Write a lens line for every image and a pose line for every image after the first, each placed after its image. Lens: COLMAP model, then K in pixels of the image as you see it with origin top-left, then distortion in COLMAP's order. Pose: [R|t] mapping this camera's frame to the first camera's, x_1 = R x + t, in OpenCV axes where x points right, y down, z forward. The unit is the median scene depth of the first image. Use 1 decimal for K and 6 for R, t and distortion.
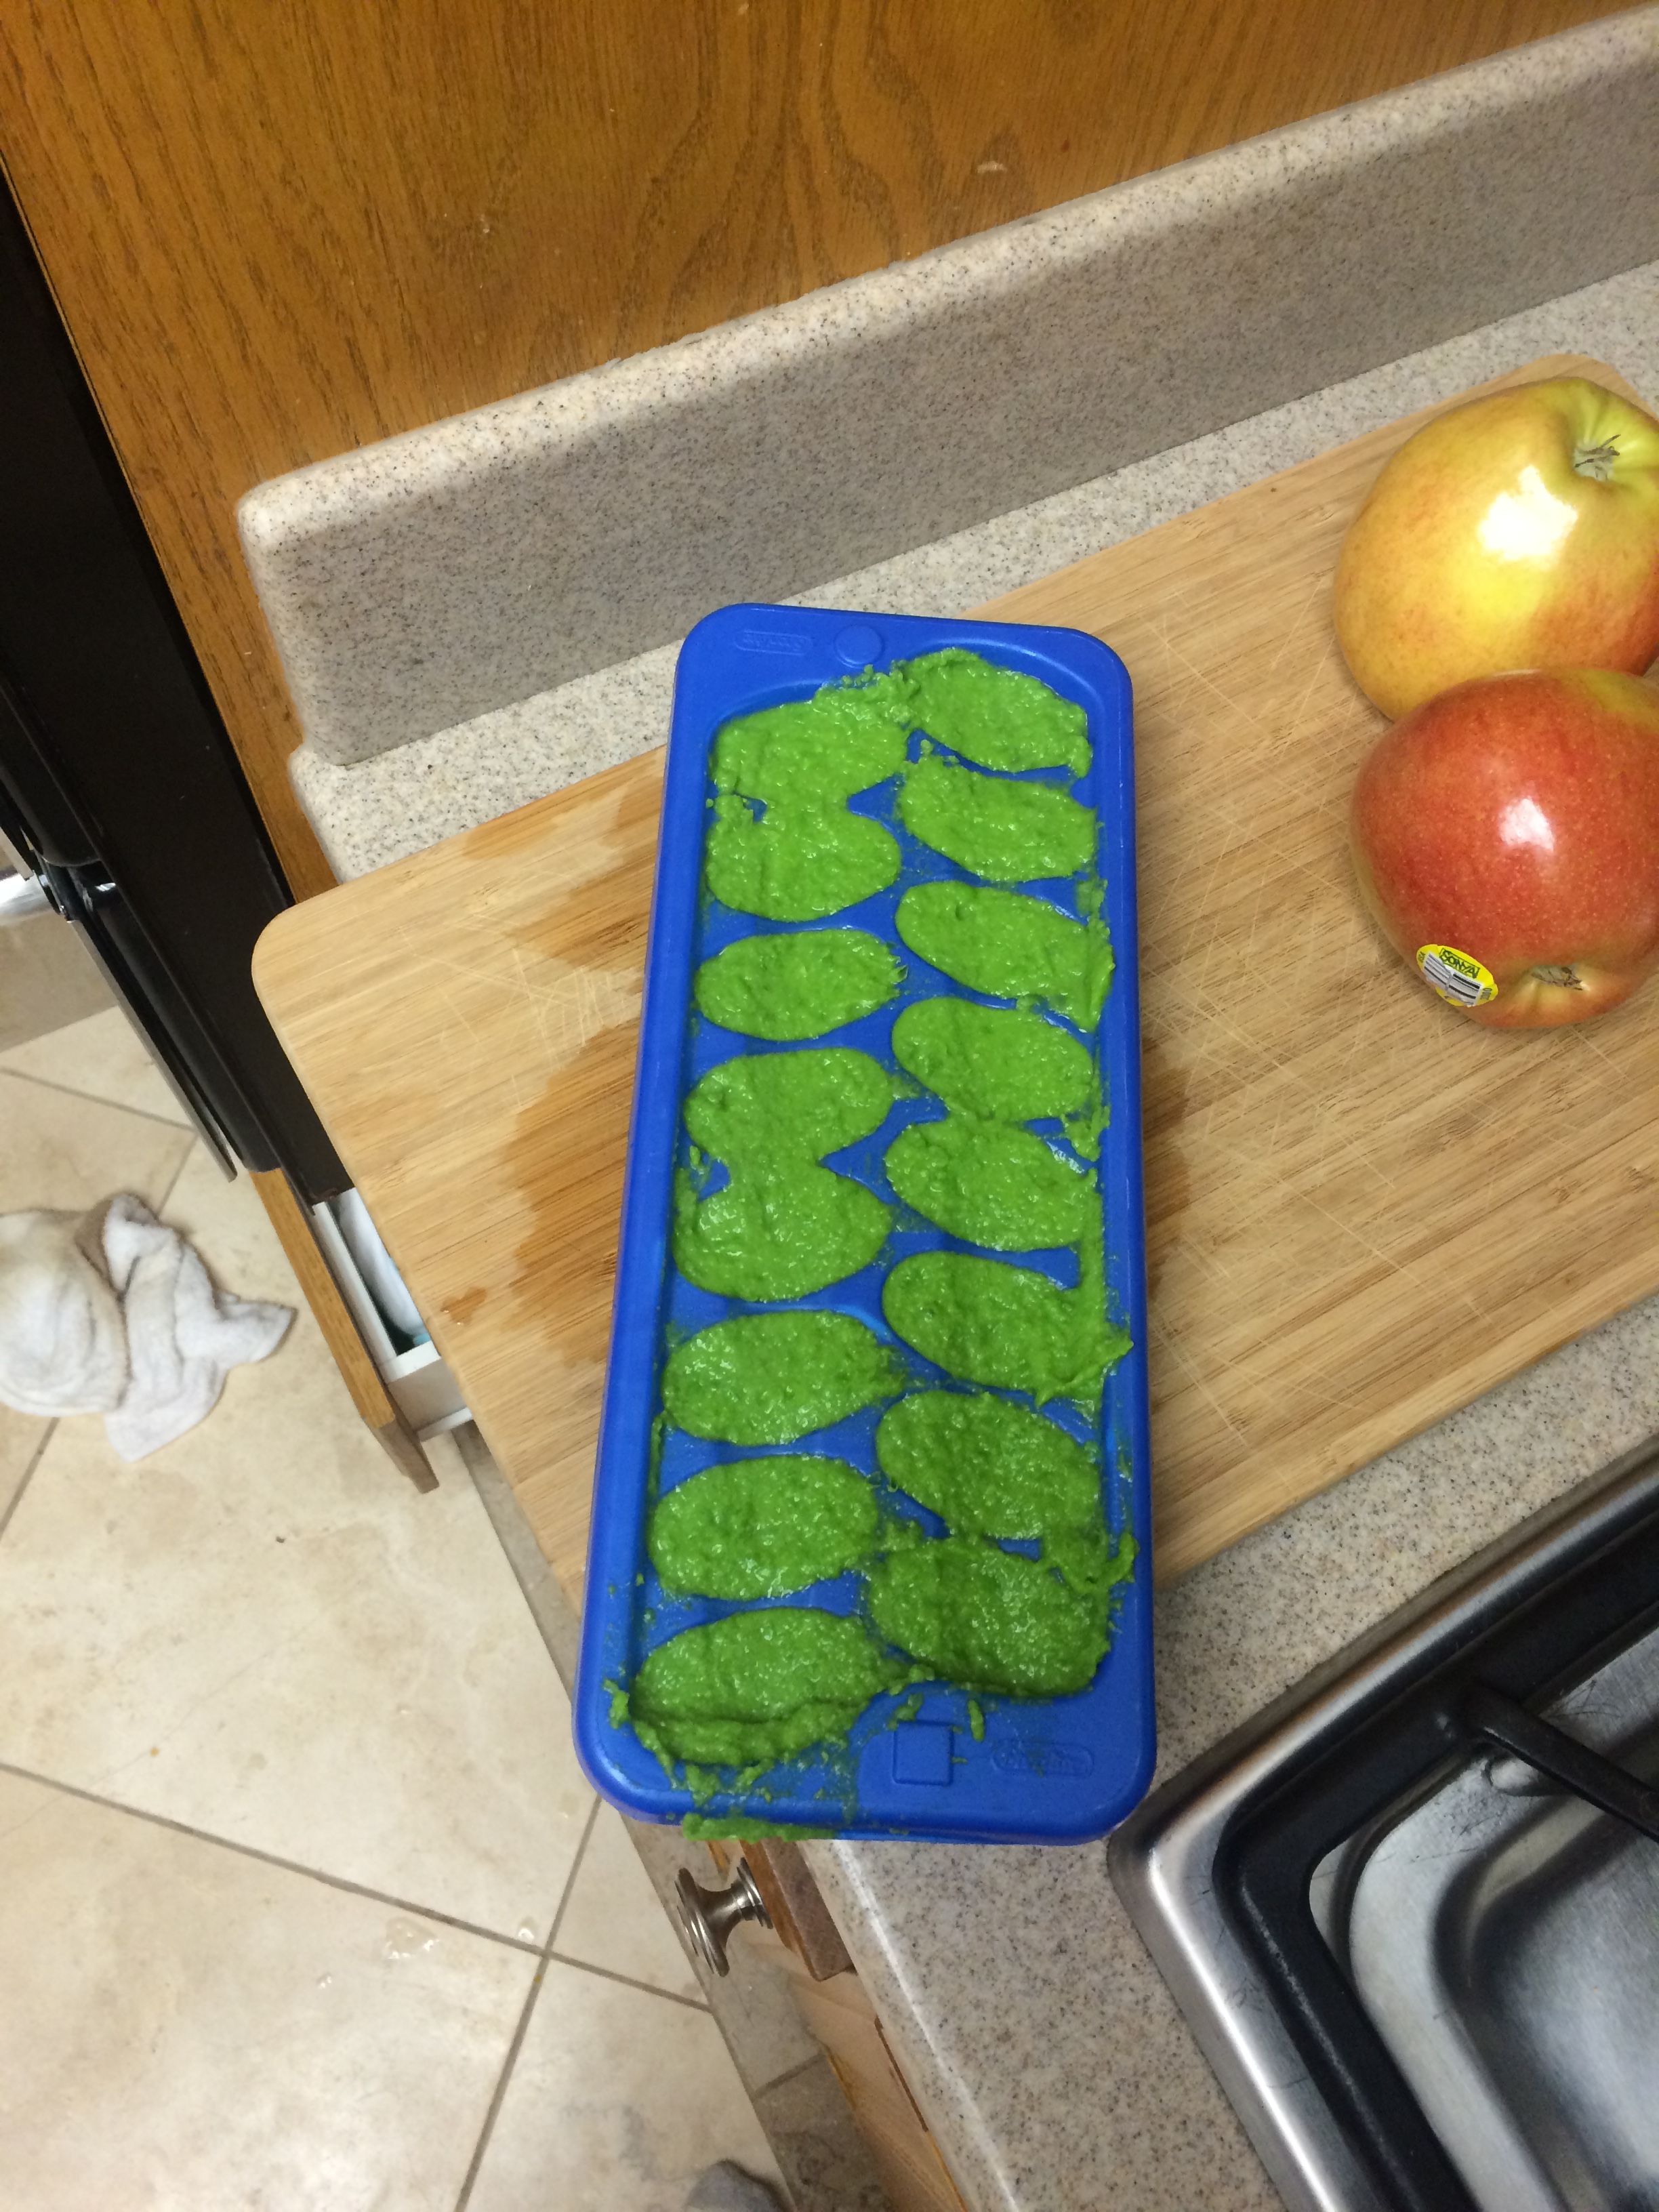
lens RADIAL K [[1908.2, 0, 831.4], [0, 1908.2, 1100.3], [0, 0, 1]] dist [0.057511, -0.071138]
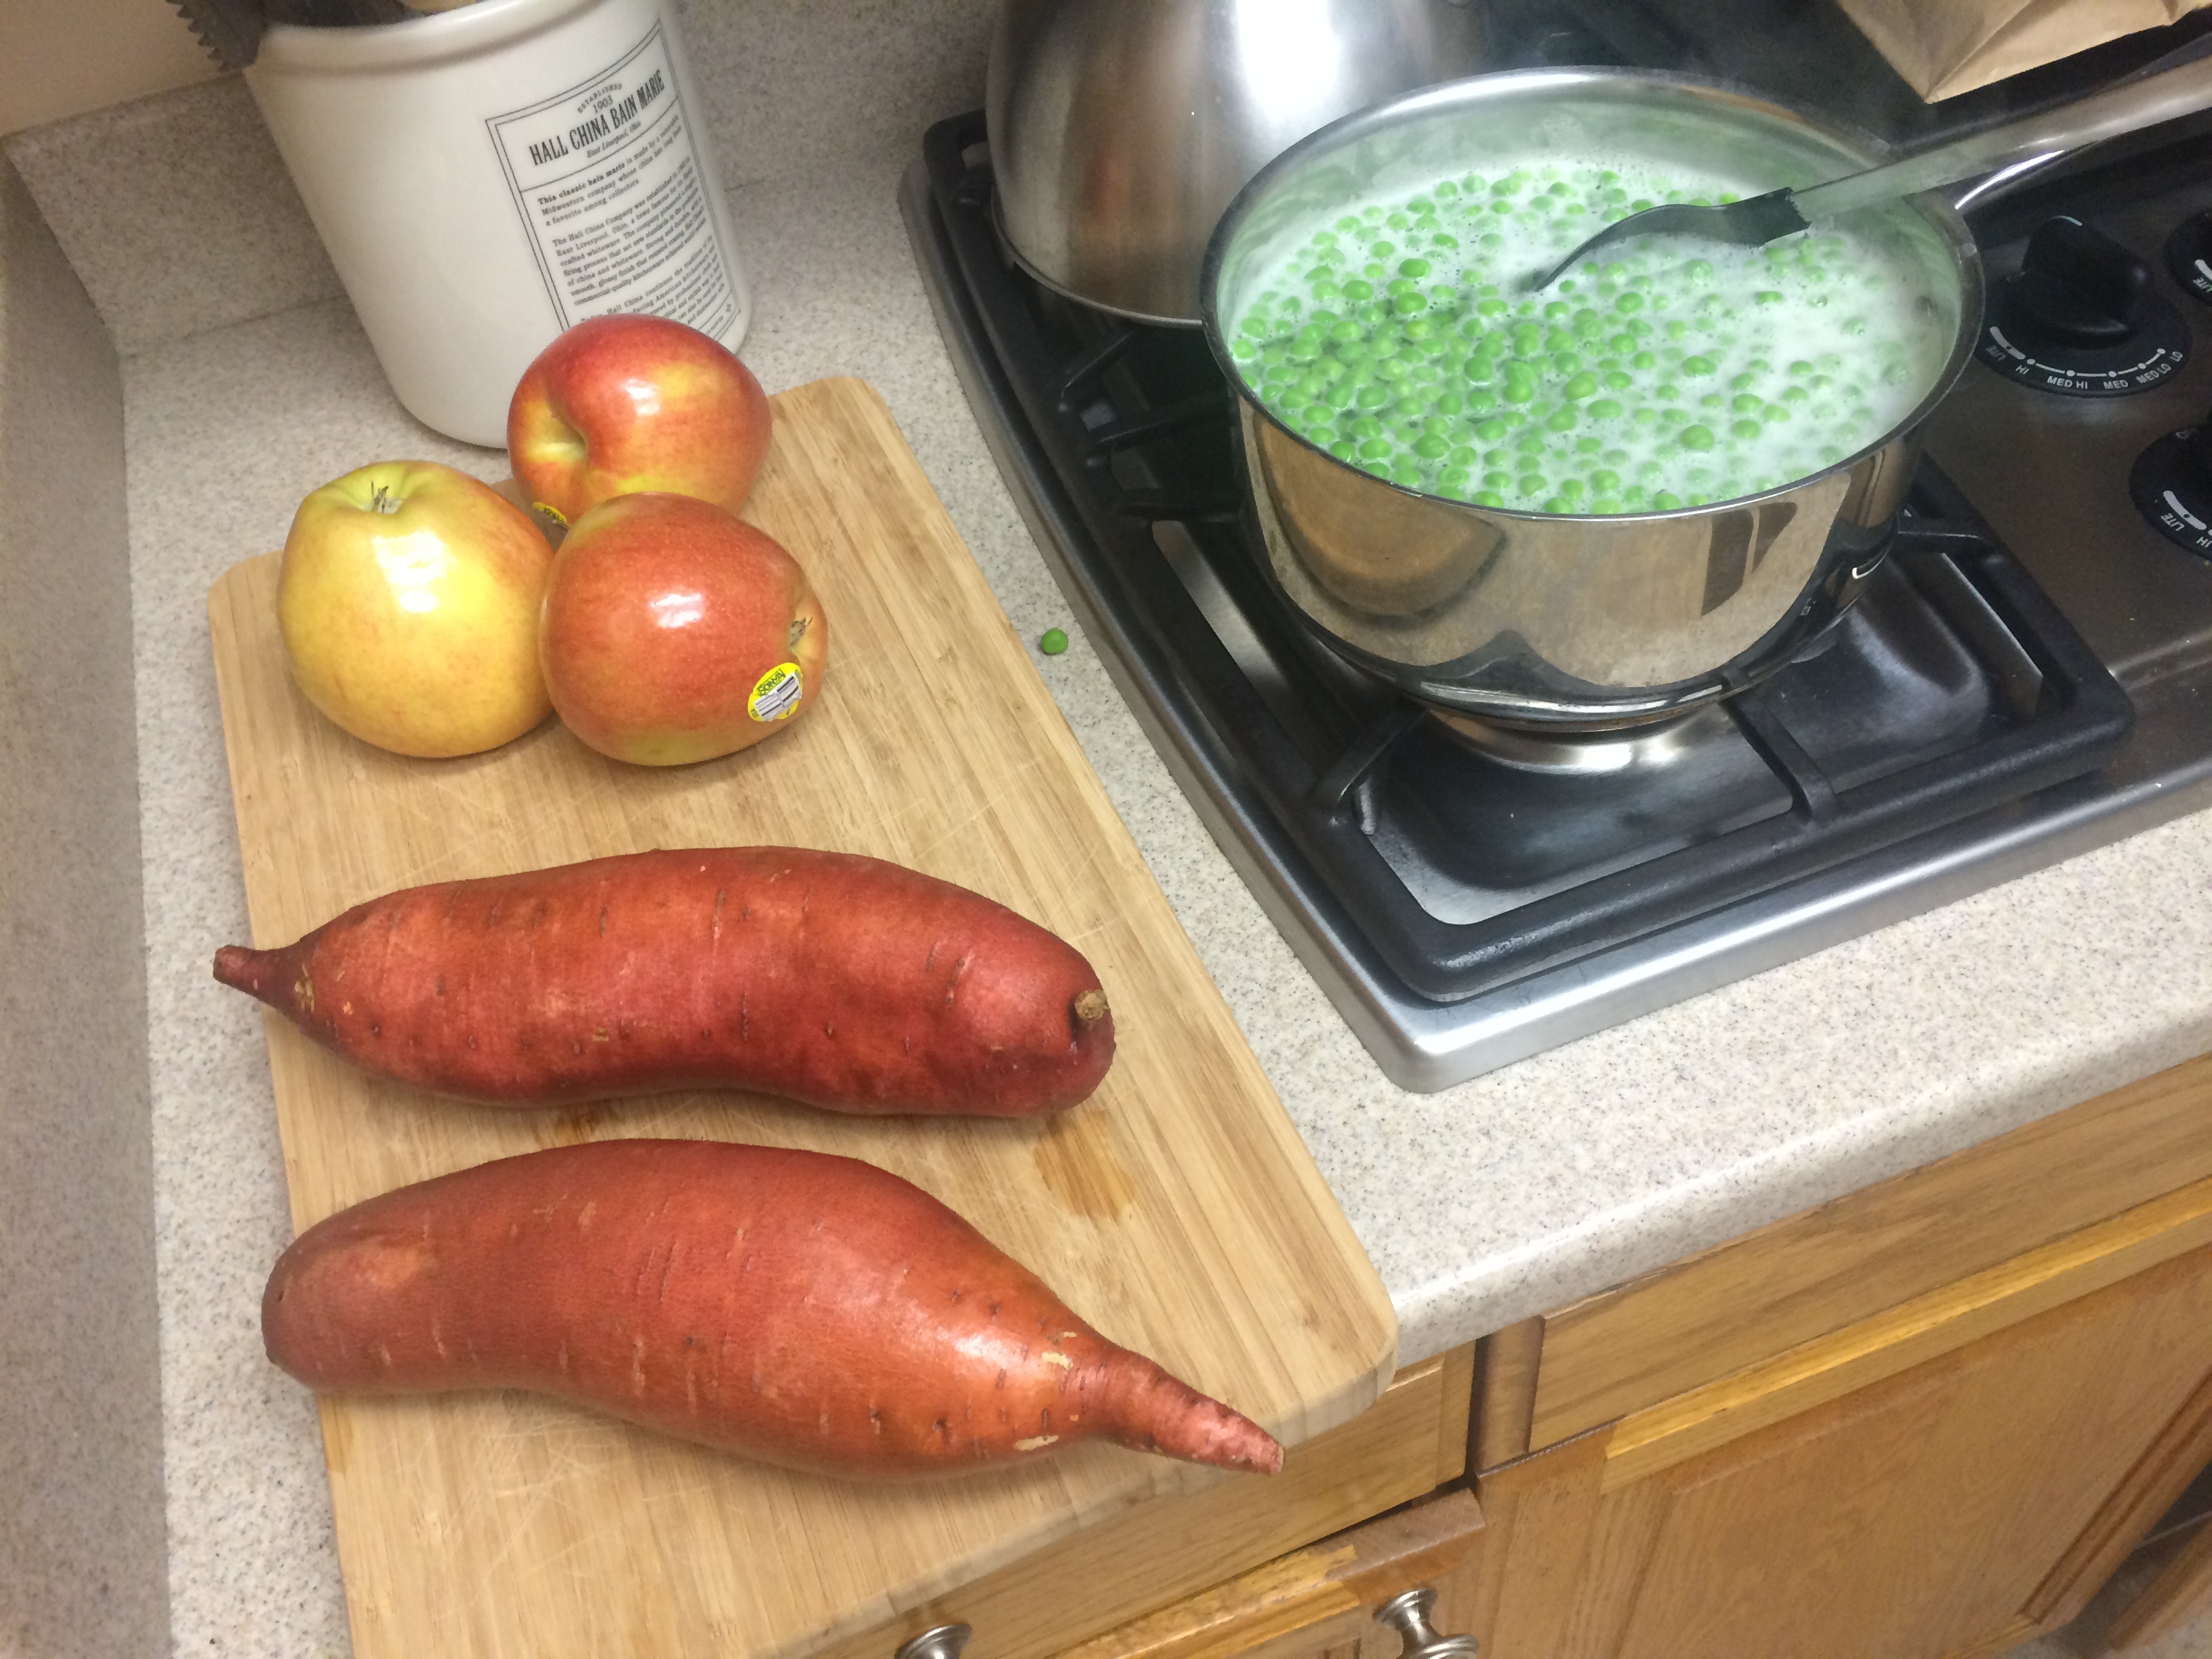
lens RADIAL K [[1908.2, 0, 1112.7], [0, 1908.2, 830.9], [0, 0, 1]] dist [0.057511, -0.071138]
pose [[0.119716, -0.800039, 0.587882, -0.425684], [0.943515, 0.275947, 0.183395, -0.058724], [-0.308947, 0.532720, 0.787884, 0.000087]]
